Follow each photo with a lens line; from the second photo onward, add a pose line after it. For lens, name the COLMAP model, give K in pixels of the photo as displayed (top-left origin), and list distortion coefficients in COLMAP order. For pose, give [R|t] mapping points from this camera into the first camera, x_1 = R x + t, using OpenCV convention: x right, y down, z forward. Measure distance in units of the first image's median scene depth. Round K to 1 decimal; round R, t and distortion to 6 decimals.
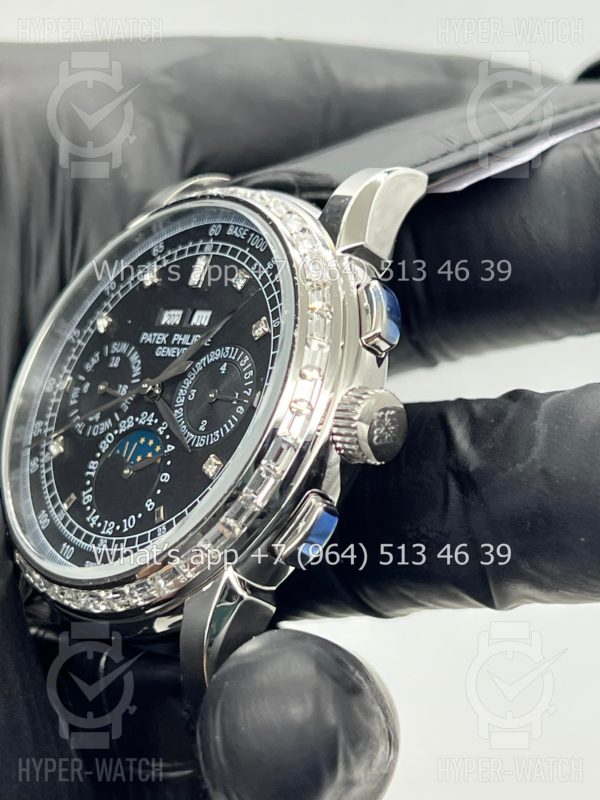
lens RADIAL K [[1875.3, 0, 300.0], [0, 1875.3, 400.0], [0, 0, 1]] dist [0.202846, -0.687629]
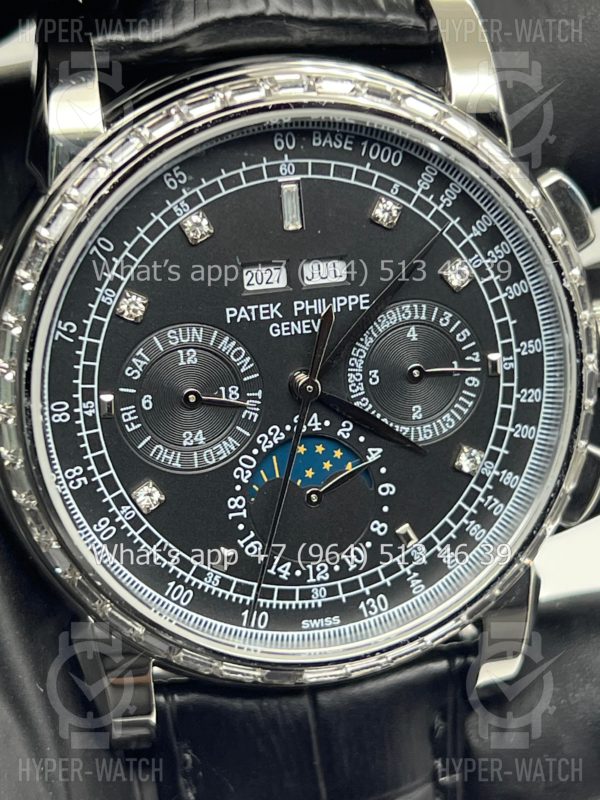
lens RADIAL K [[1875.3, 0, 300.0], [0, 1875.3, 400.0], [0, 0, 1]] dist [0.202846, -0.687629]
pose [[0.502539, -0.480244, 0.718902, -0.616775], [0.032984, 0.841573, 0.539135, -0.401804], [-0.863925, -0.247224, 0.438763, 0.674385]]
